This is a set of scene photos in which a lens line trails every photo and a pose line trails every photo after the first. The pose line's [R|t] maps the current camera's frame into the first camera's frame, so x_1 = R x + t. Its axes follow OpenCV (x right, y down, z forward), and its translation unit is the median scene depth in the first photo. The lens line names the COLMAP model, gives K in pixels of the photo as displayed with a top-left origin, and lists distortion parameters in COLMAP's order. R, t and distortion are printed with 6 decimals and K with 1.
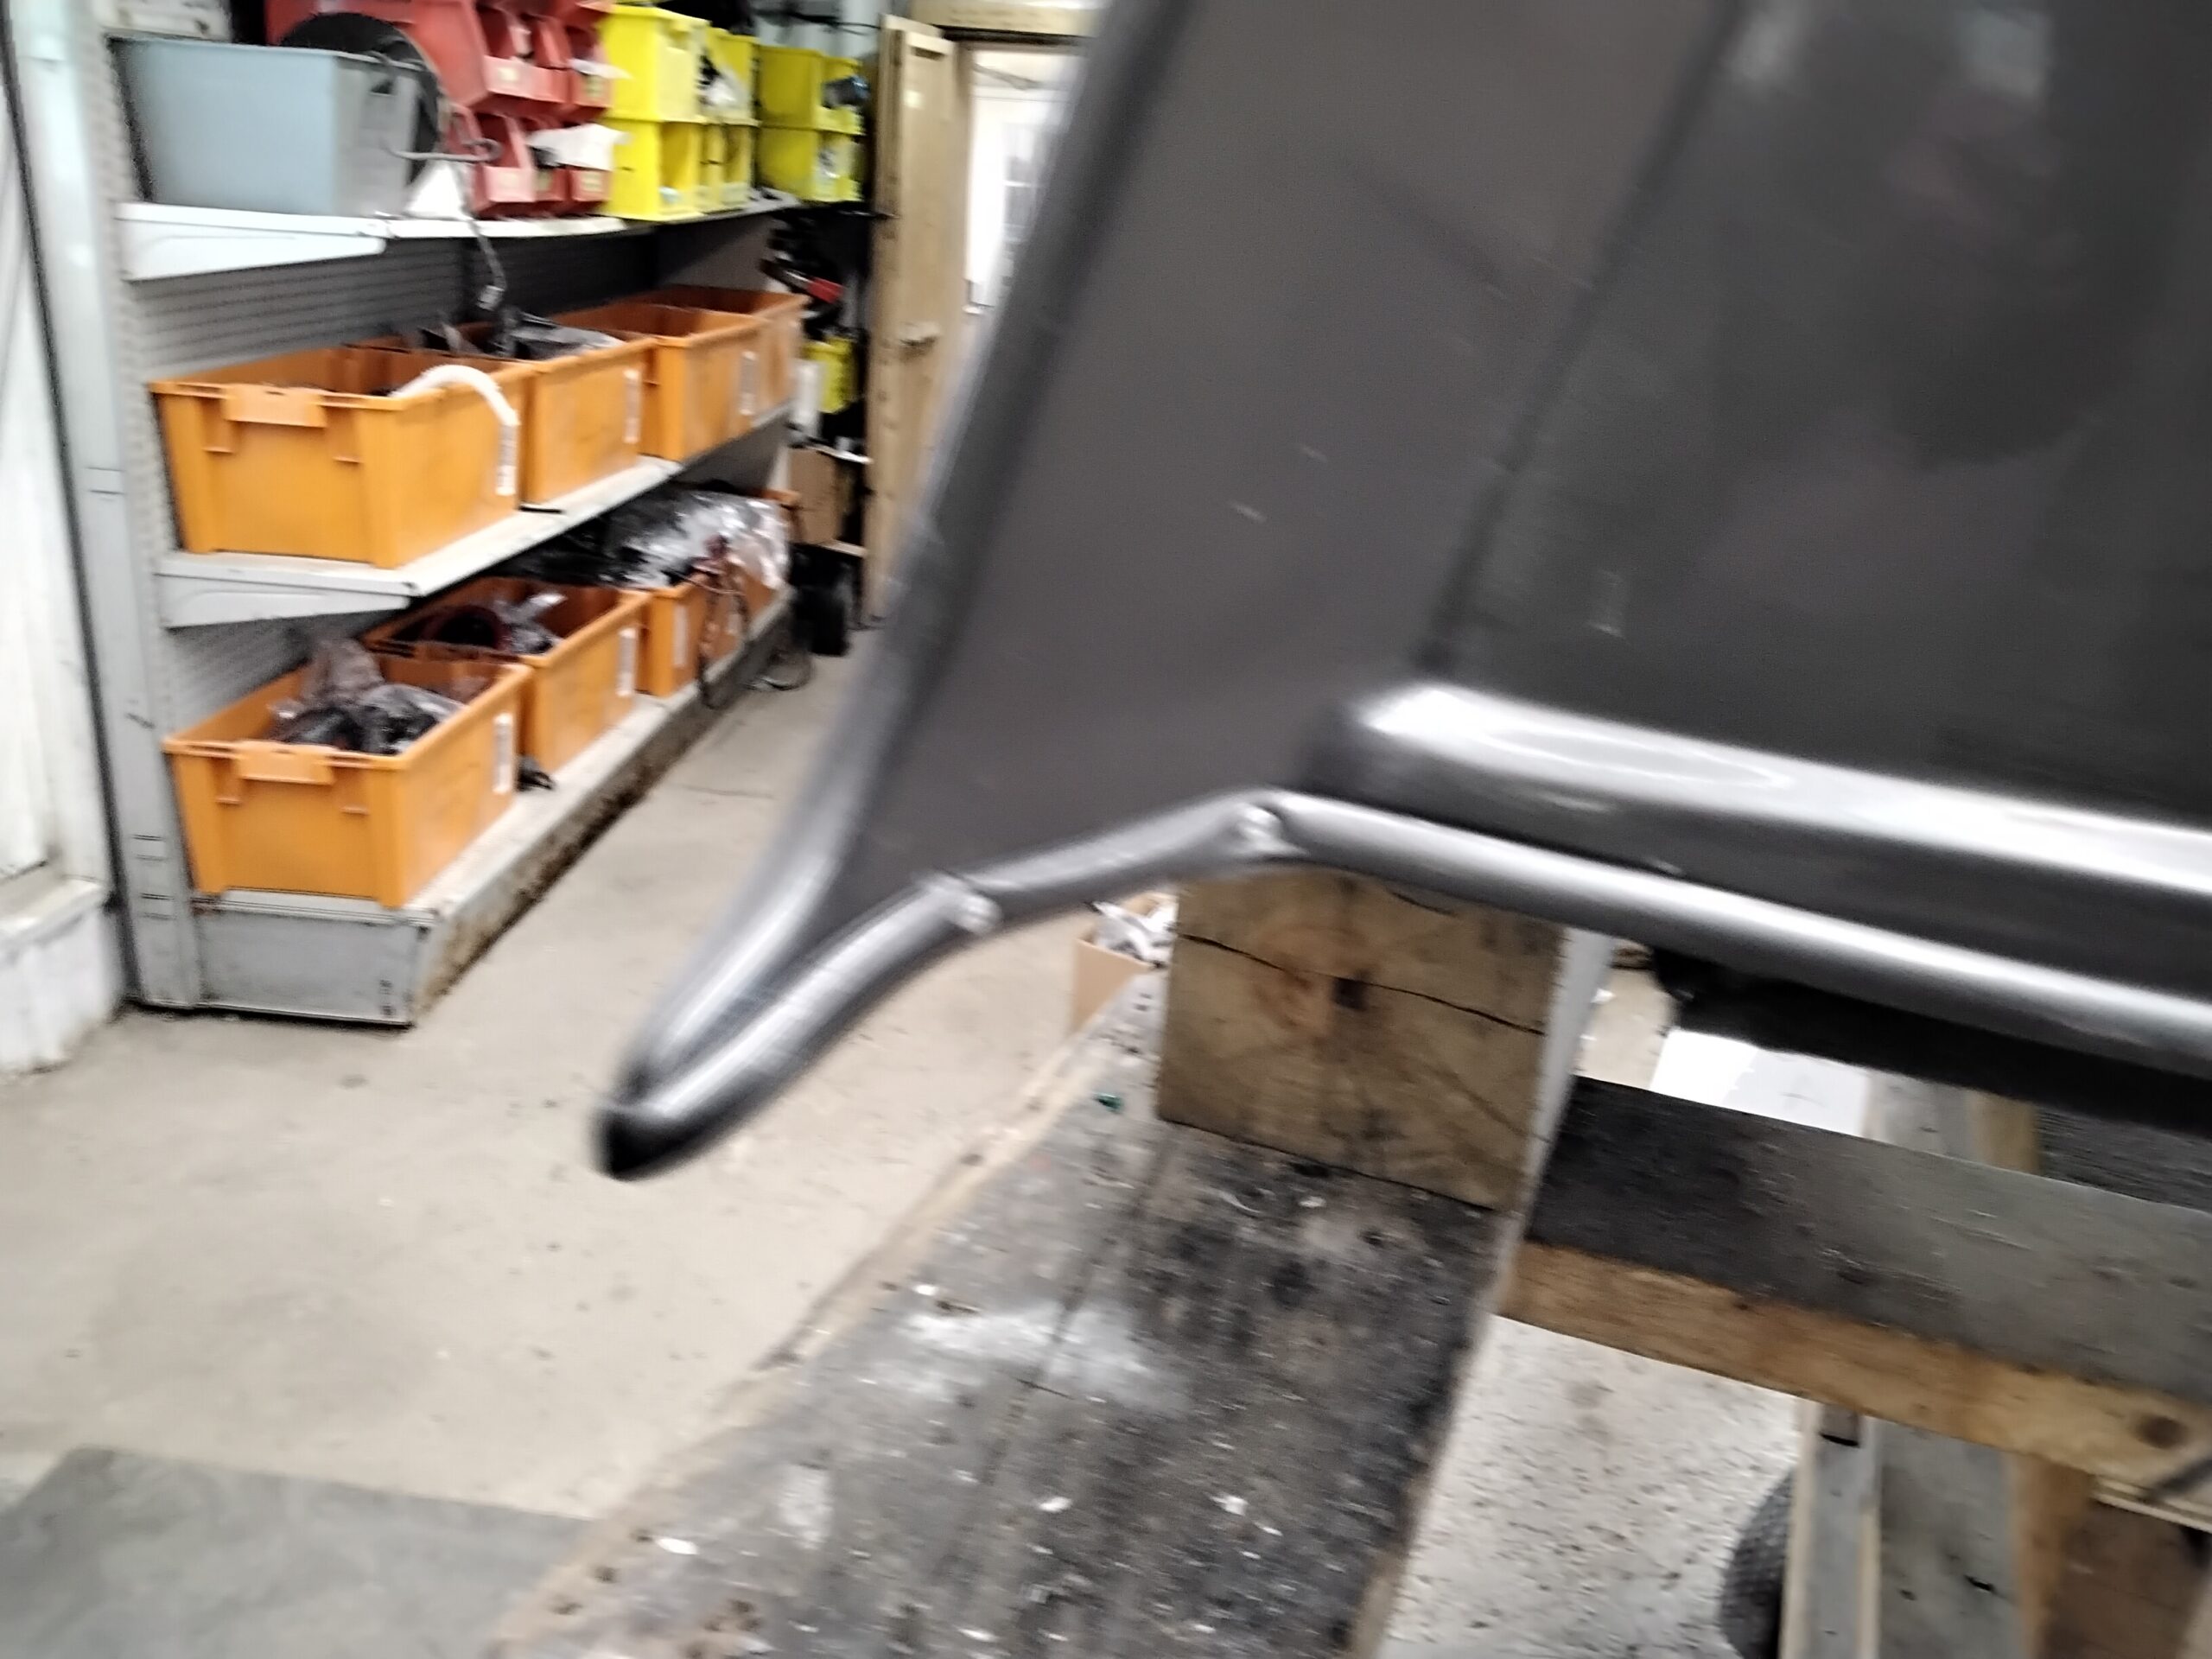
lens RADIAL K [[1795.7, 0, 1164.5], [0, 1795.7, 827.9], [0, 0, 1]] dist [0.004639, 0.003093]
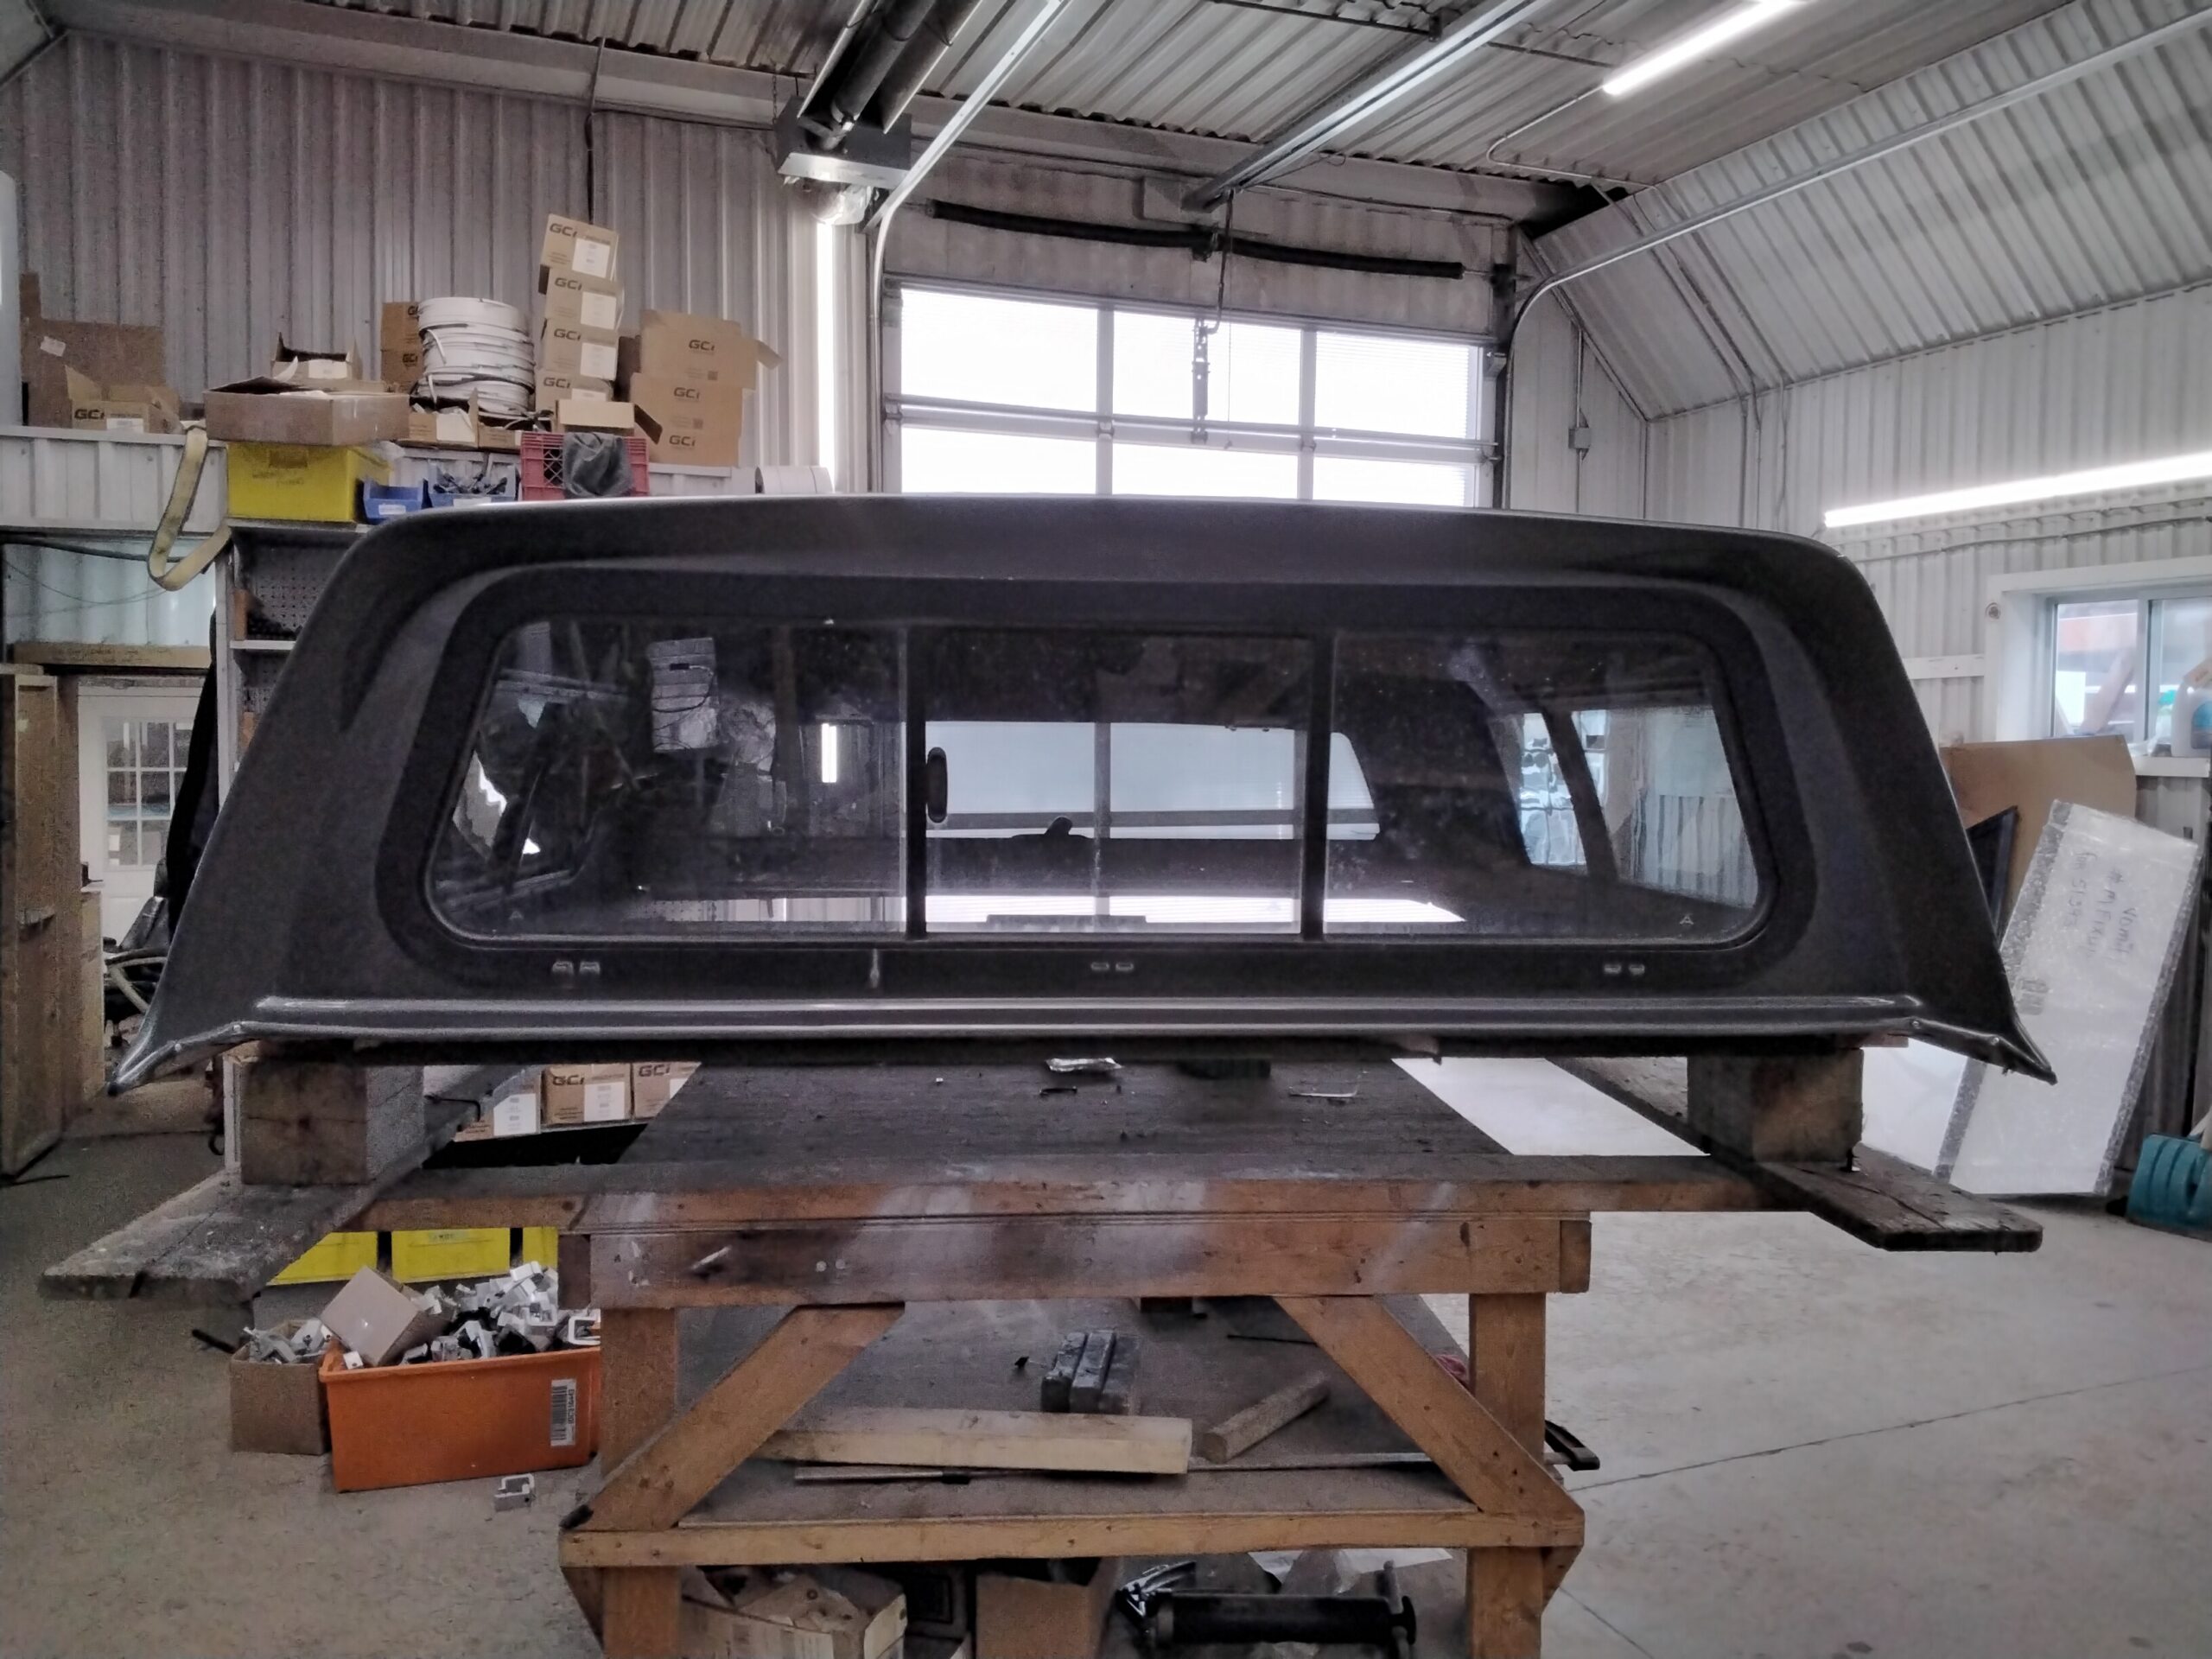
lens RADIAL K [[1795.7, 0, 1164.5], [0, 1795.7, 827.9], [0, 0, 1]] dist [0.004639, 0.003093]
pose [[0.897299, -0.086479, 0.432869, 0.135149], [0.200134, 0.953744, -0.224320, 0.607086], [-0.393447, 0.287914, 0.873101, -2.540485]]
